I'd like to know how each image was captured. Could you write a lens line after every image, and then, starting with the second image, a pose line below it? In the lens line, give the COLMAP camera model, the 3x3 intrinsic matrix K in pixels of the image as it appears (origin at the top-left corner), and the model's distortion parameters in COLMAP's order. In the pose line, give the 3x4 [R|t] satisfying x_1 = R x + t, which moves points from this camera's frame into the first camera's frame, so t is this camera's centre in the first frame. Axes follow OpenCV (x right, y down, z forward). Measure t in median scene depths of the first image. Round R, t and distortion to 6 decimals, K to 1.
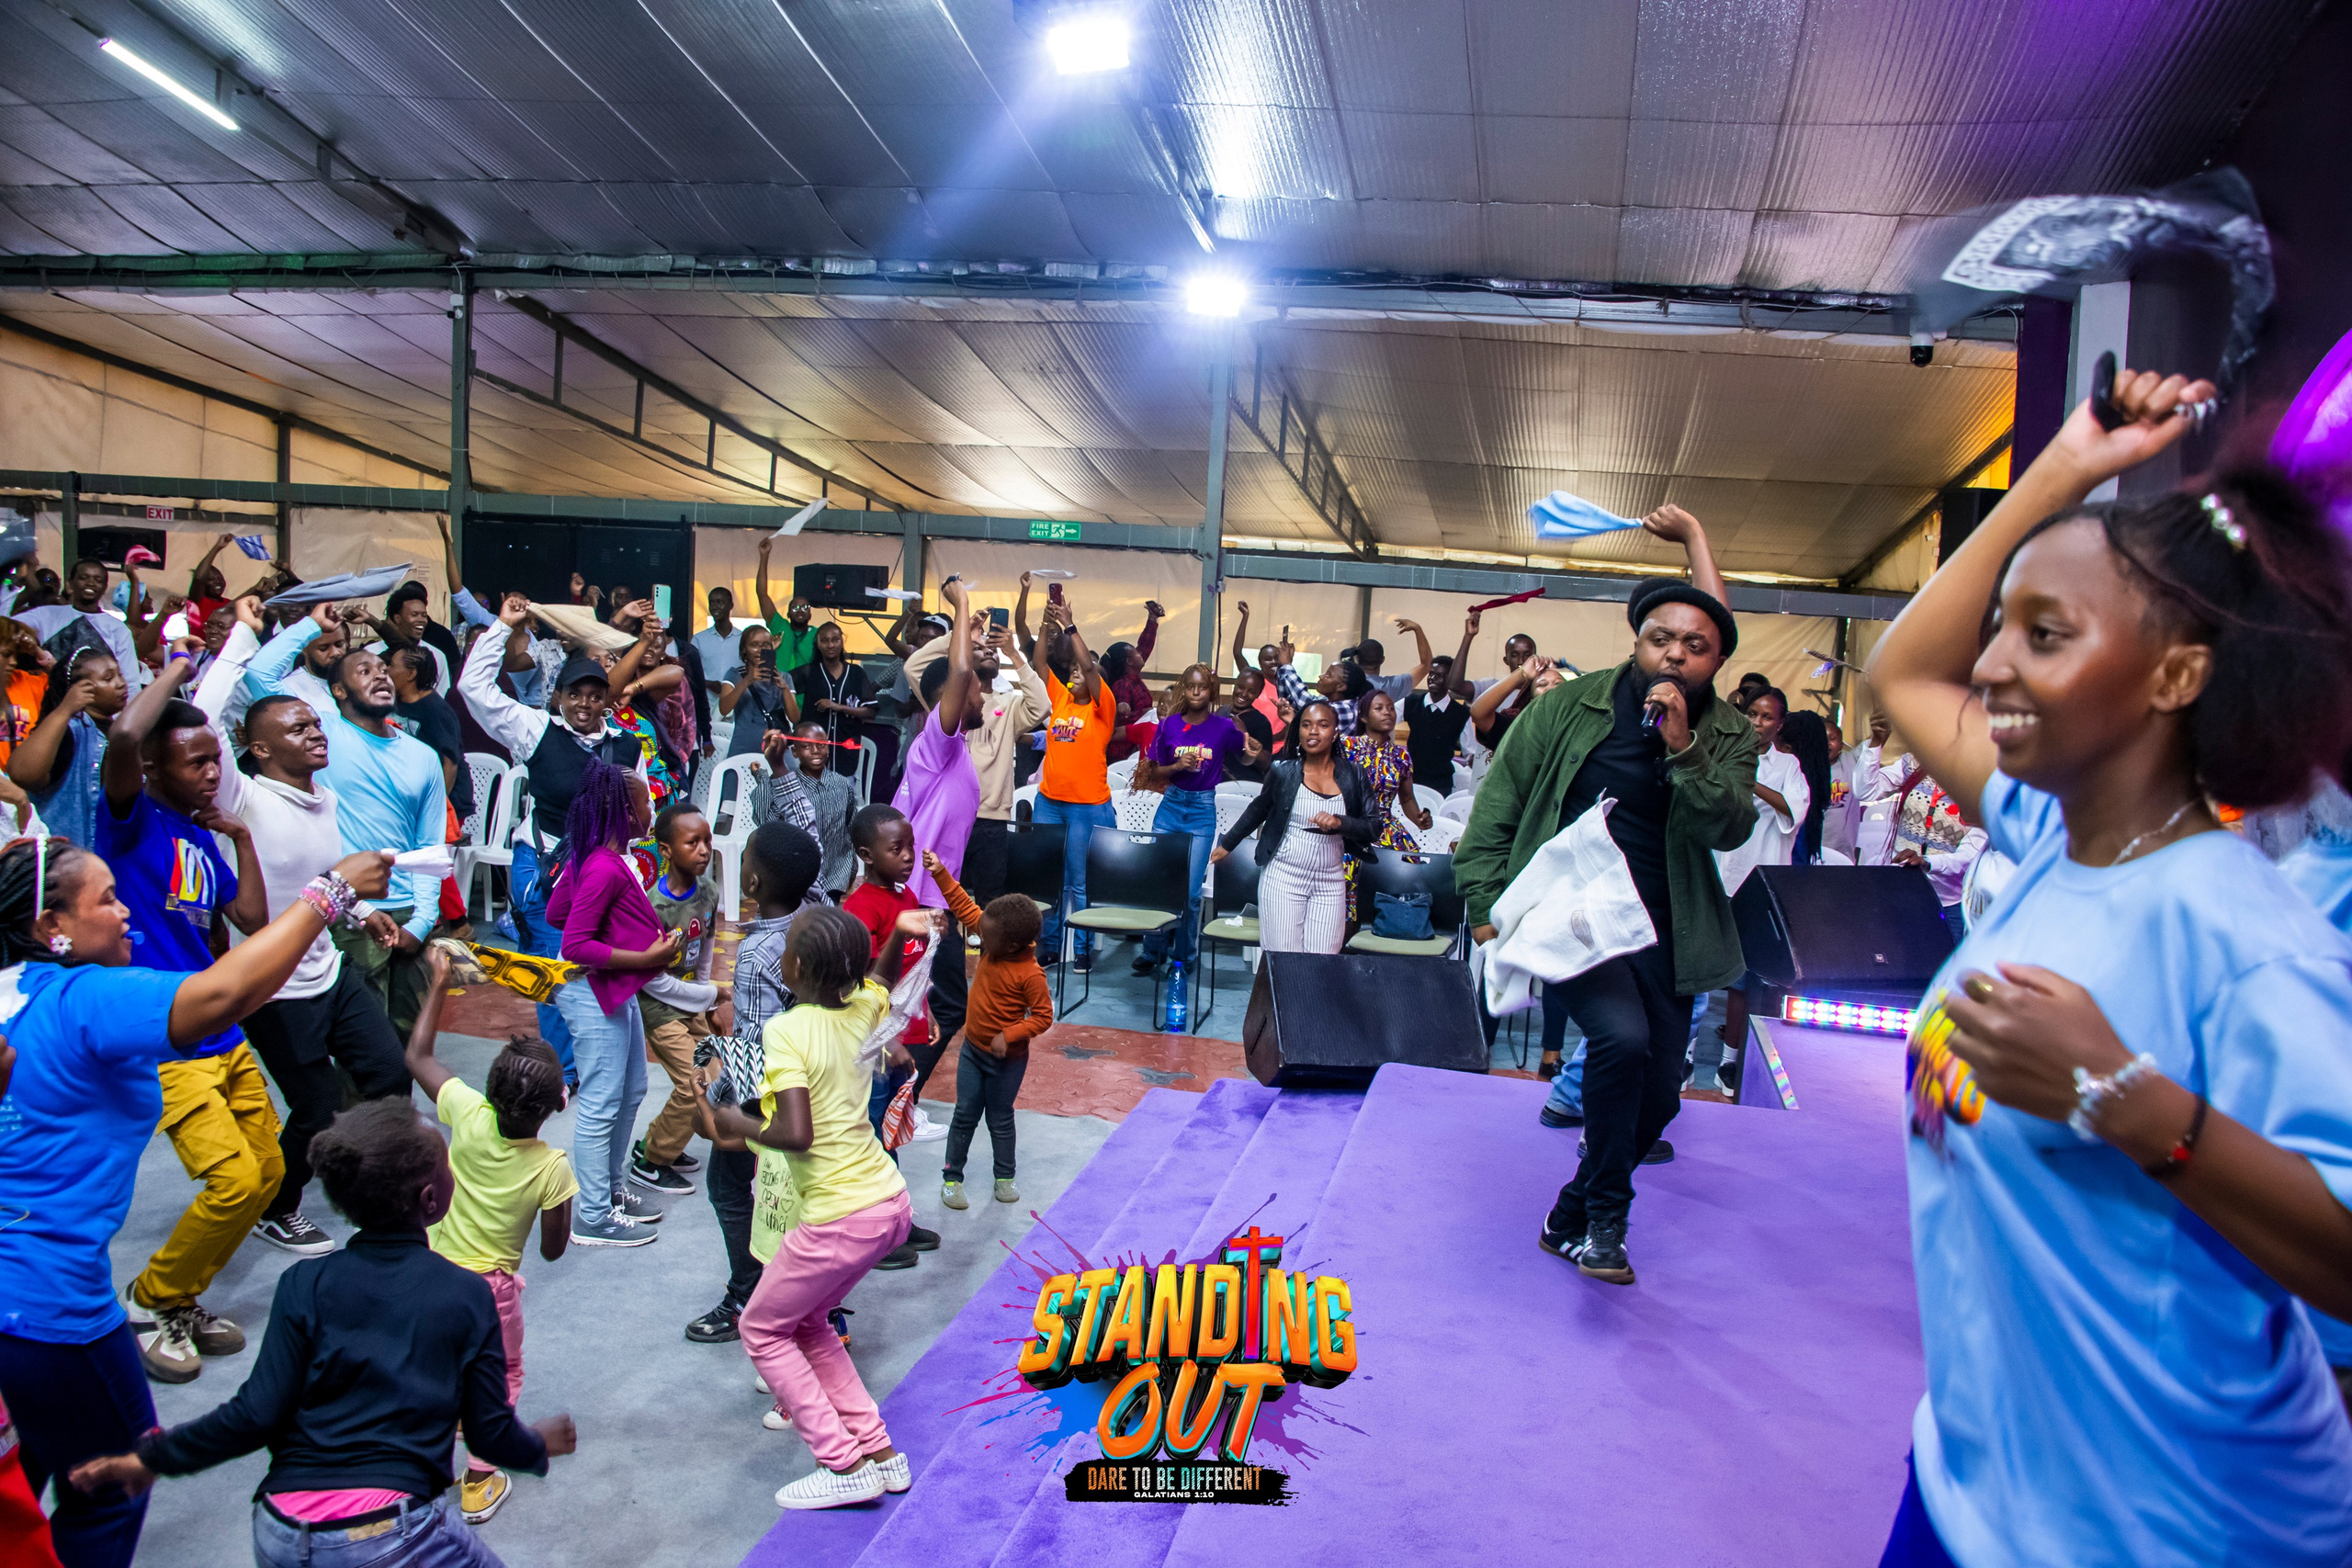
lens RADIAL K [[1898.1, 0, 1163.9], [0, 1898.1, 796.9], [0, 0, 1]] dist [-0.143397, 0.083273]
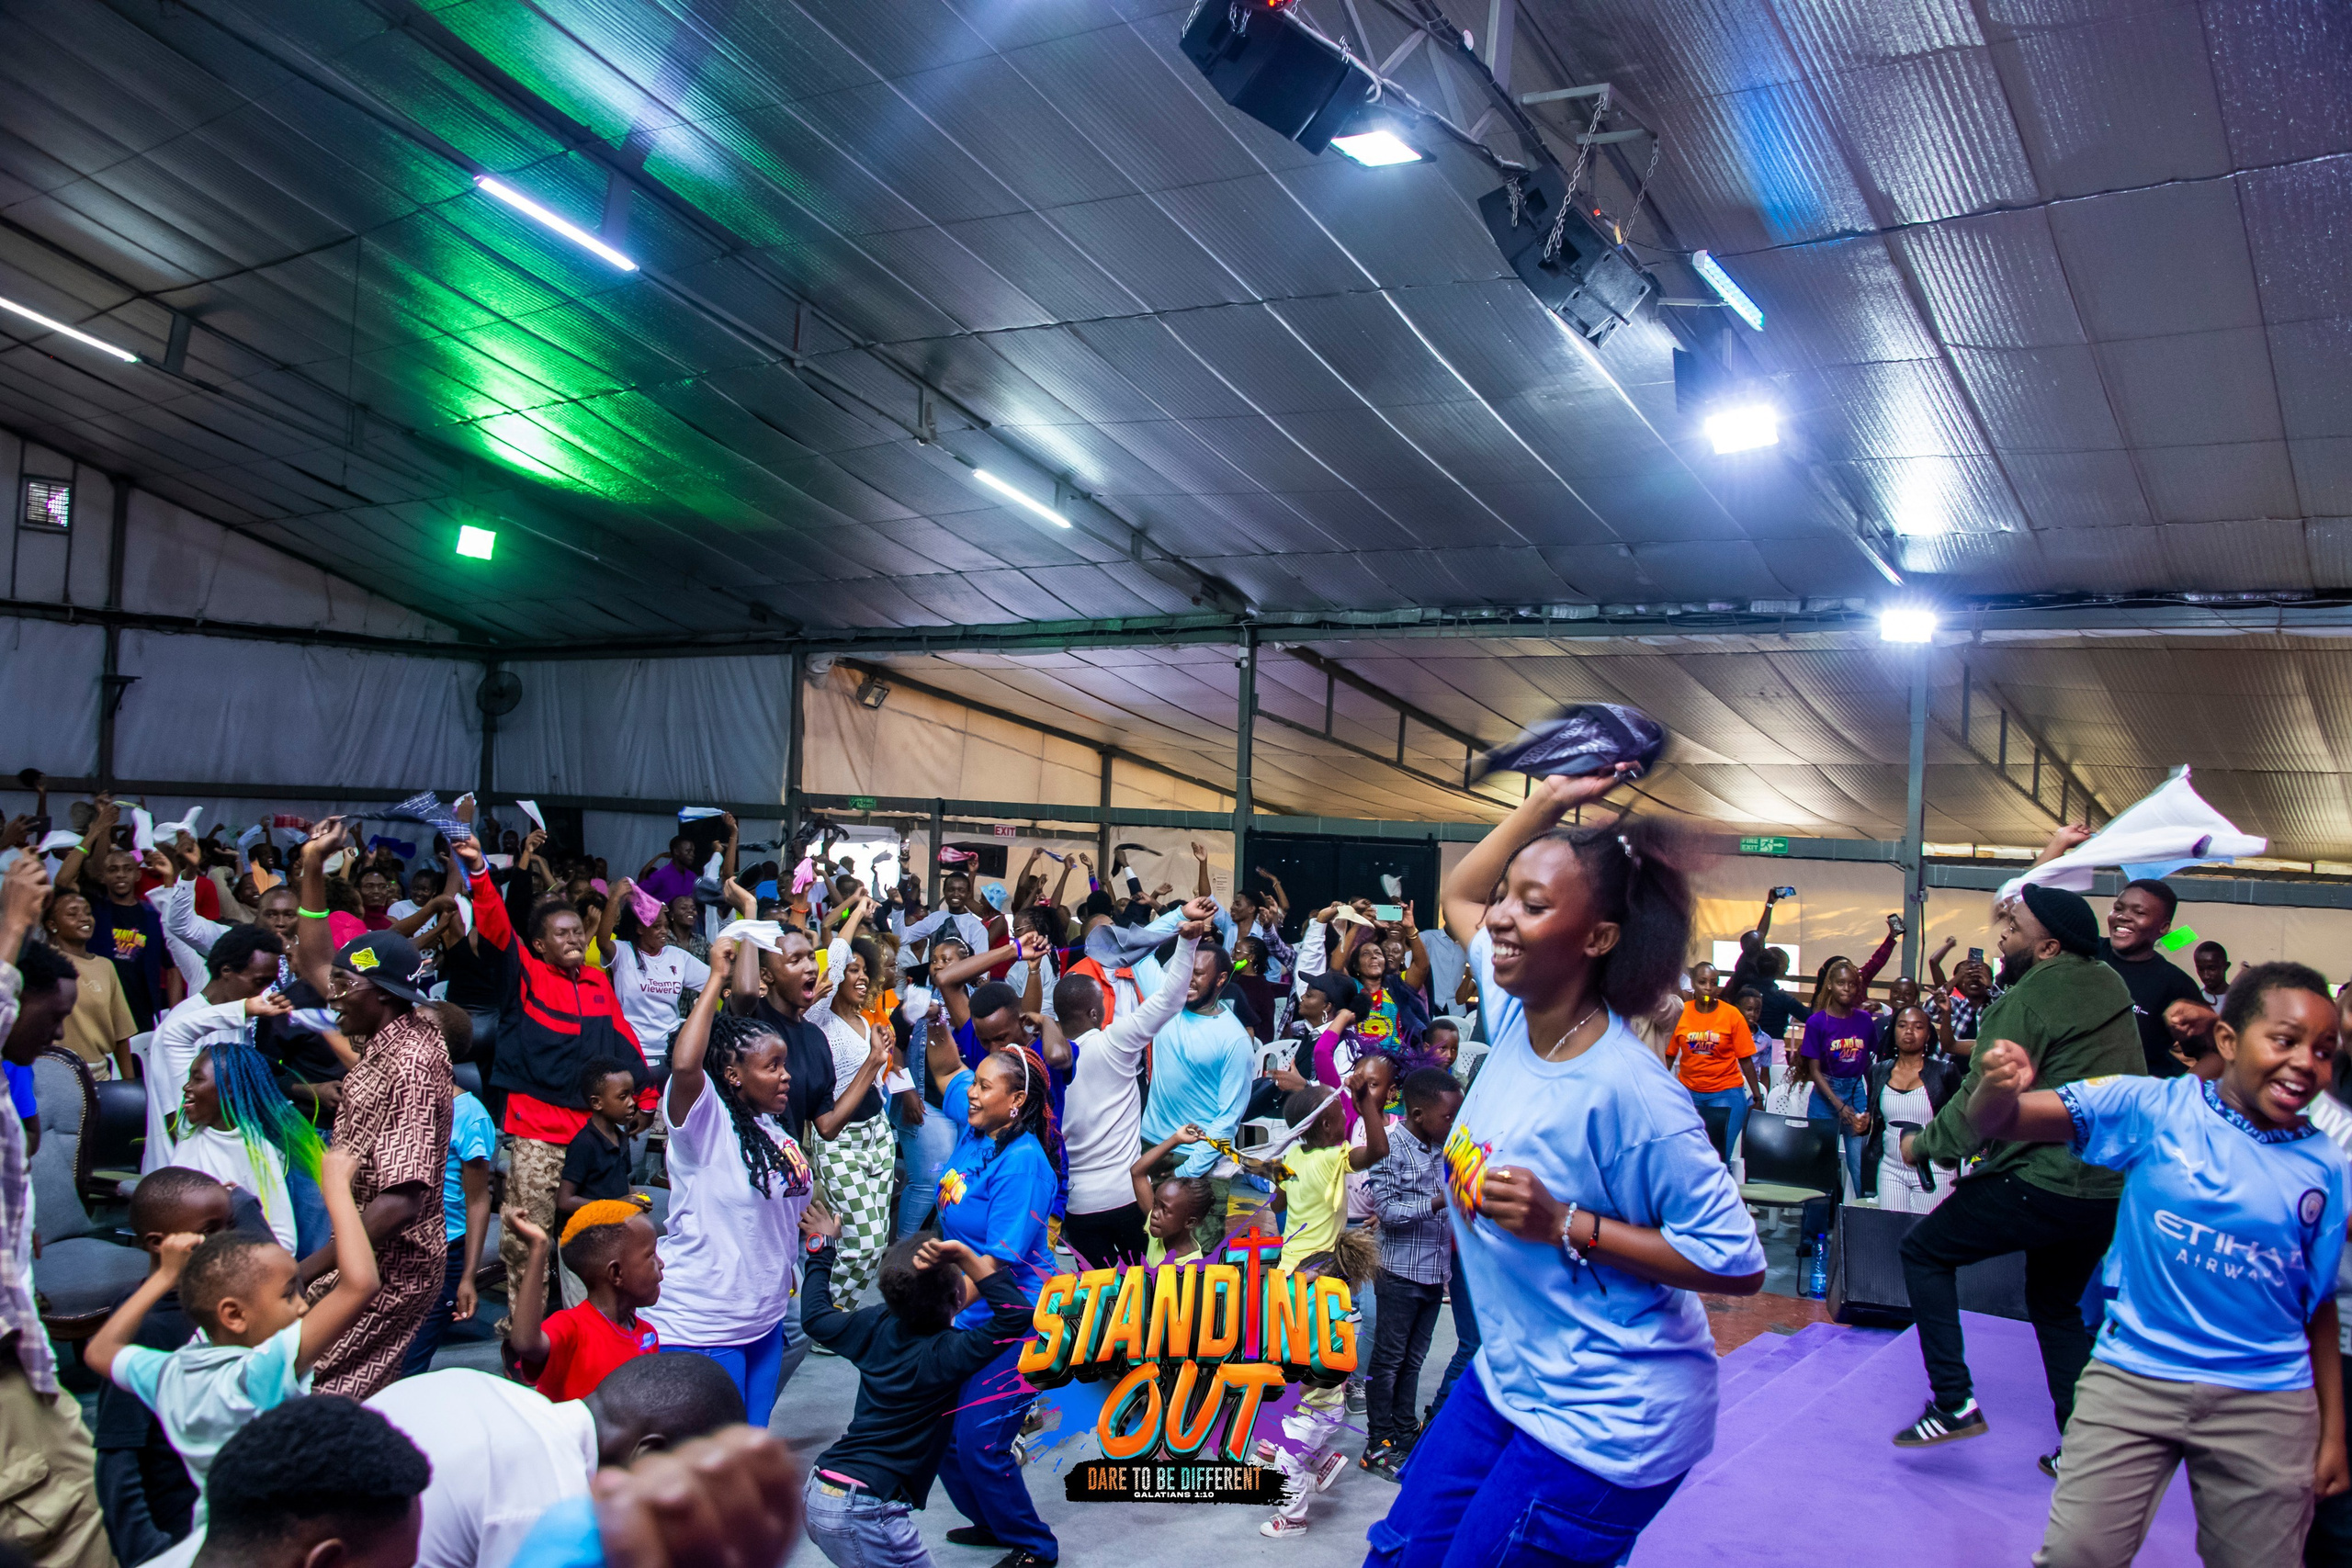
lens RADIAL K [[1898.1, 0, 1163.9], [0, 1898.1, 796.9], [0, 0, 1]] dist [-0.143397, 0.083273]
pose [[0.914144, -0.021951, -0.404795, 0.059999], [-0.044812, 0.986942, -0.154717, 0.012036], [0.402905, 0.159573, 0.901224, -0.098973]]
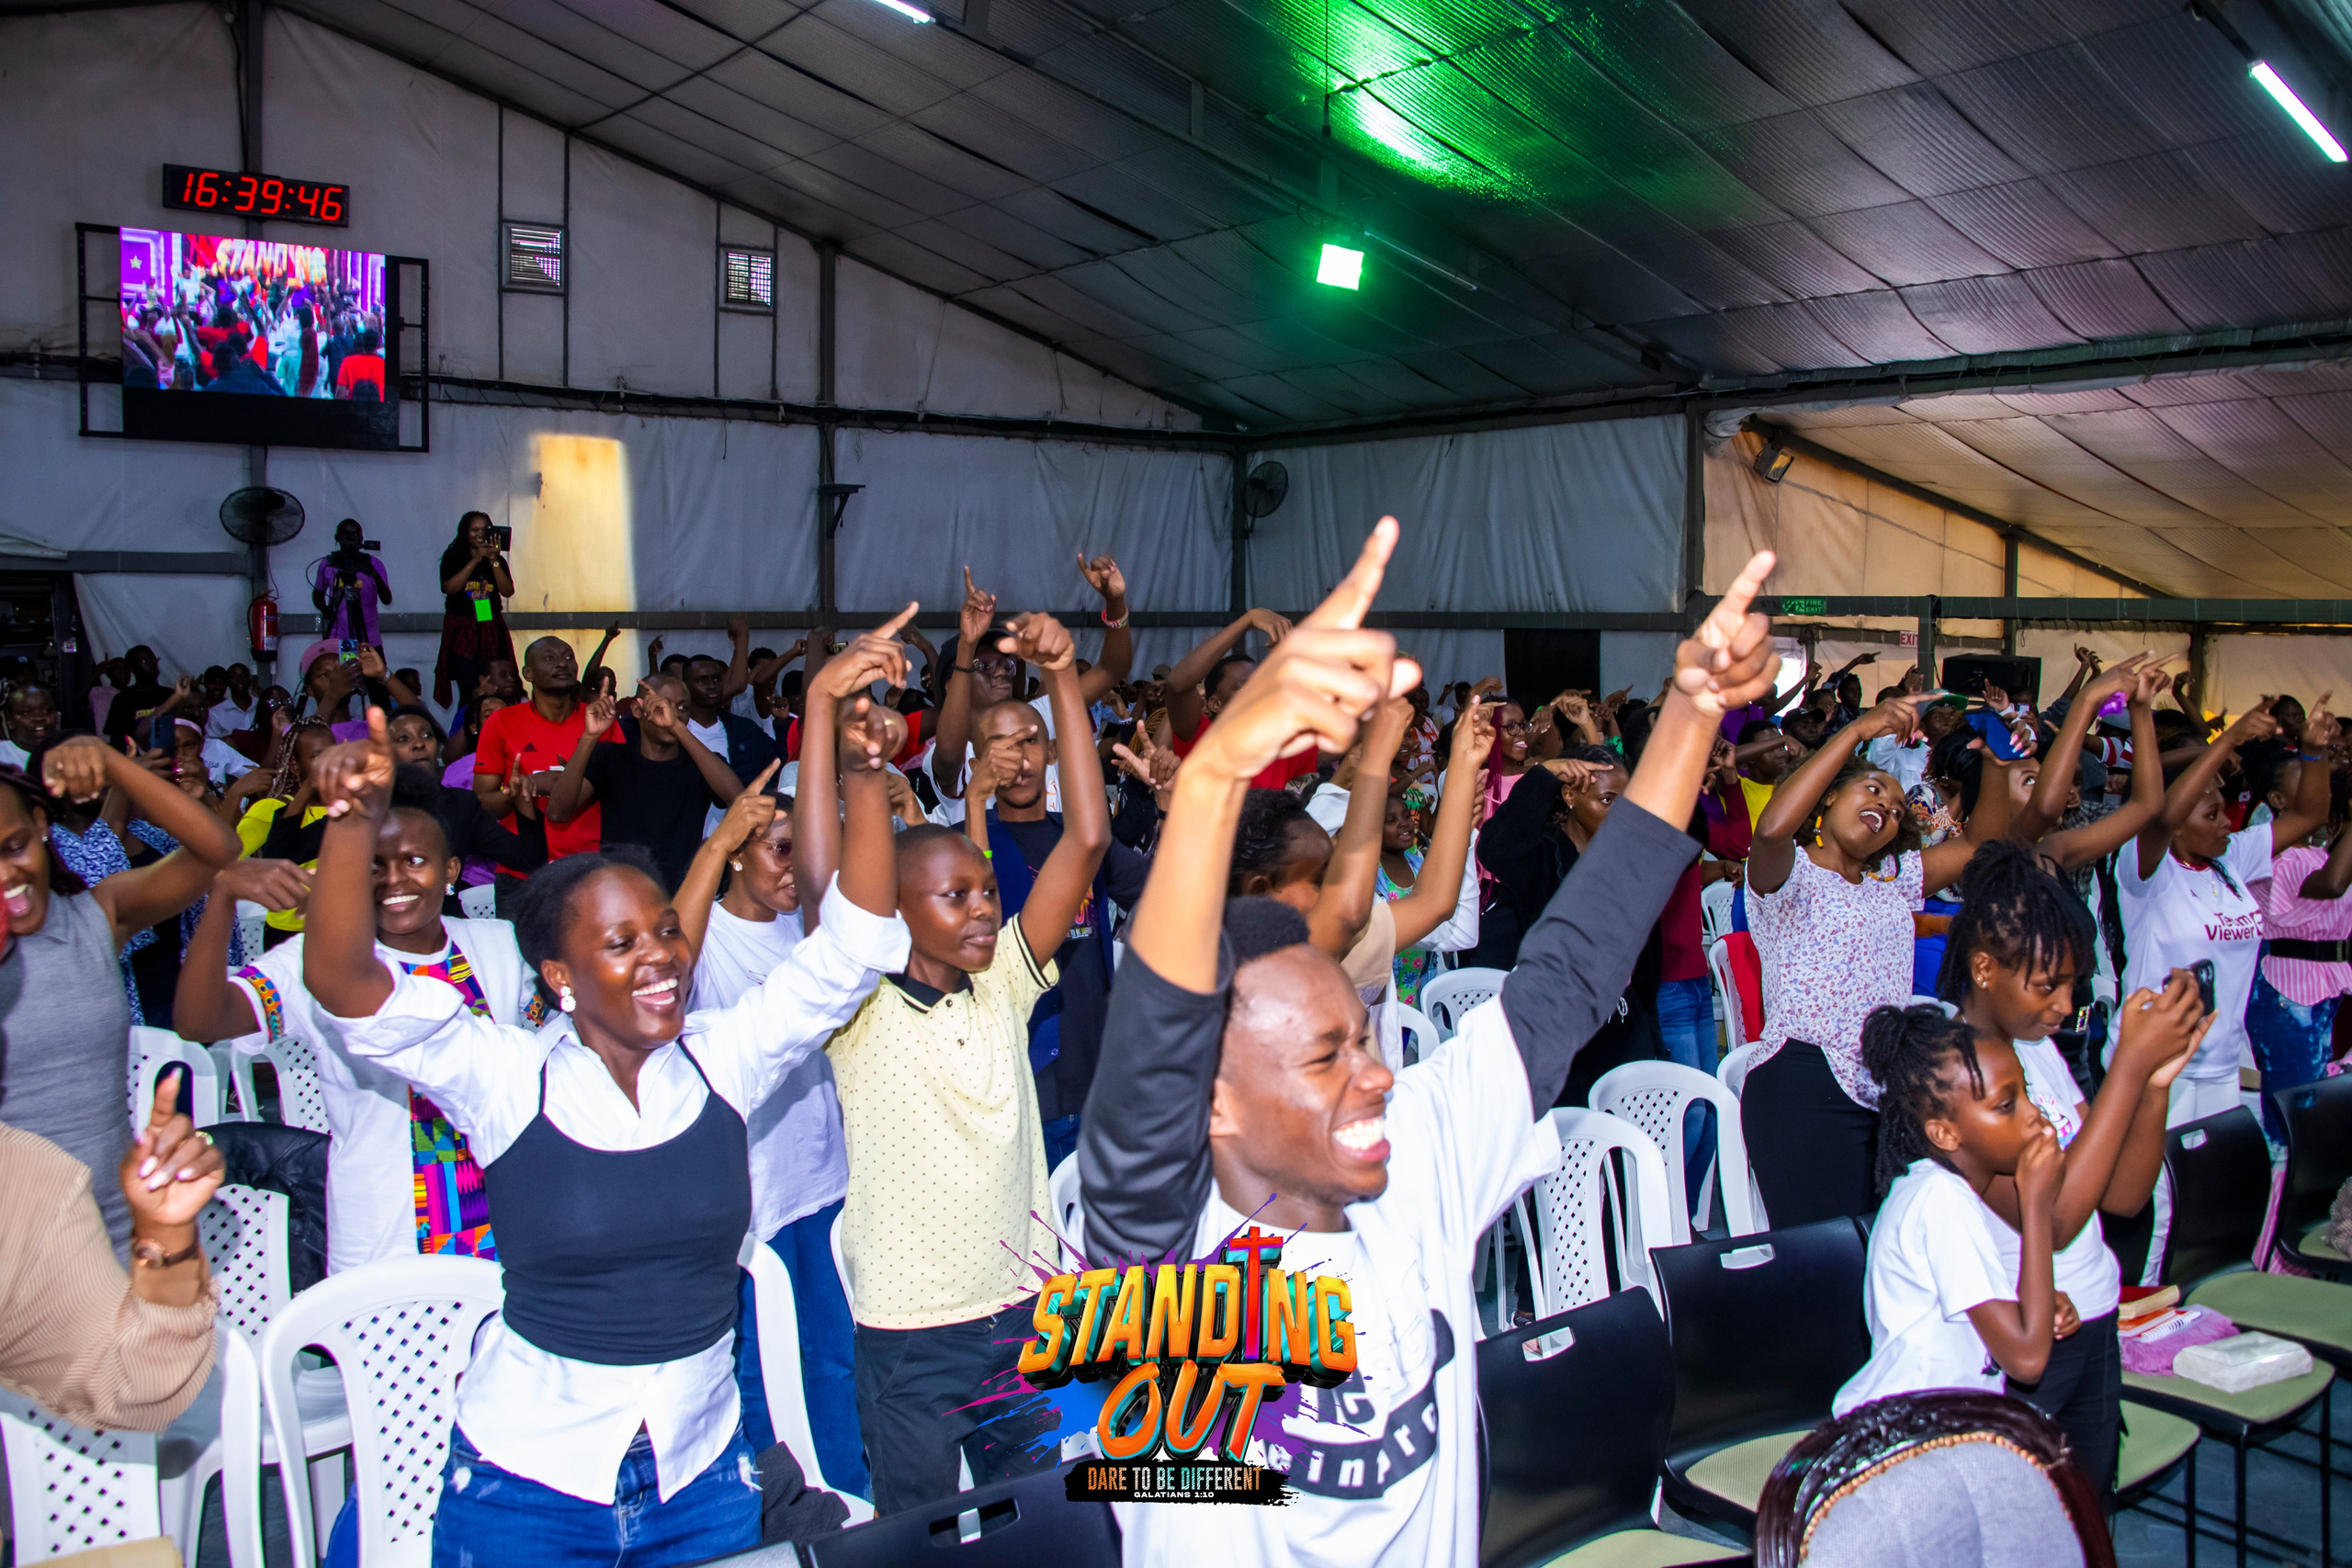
lens RADIAL K [[1879.0, 0, 1159.3], [0, 1879.0, 782.9], [0, 0, 1]] dist [-0.130467, 0.058194]
pose [[0.775454, 0.001076, -0.631403, -0.343590], [-0.045896, 0.997449, -0.054667, -0.018965], [0.629734, 0.071371, 0.773526, 0.059372]]
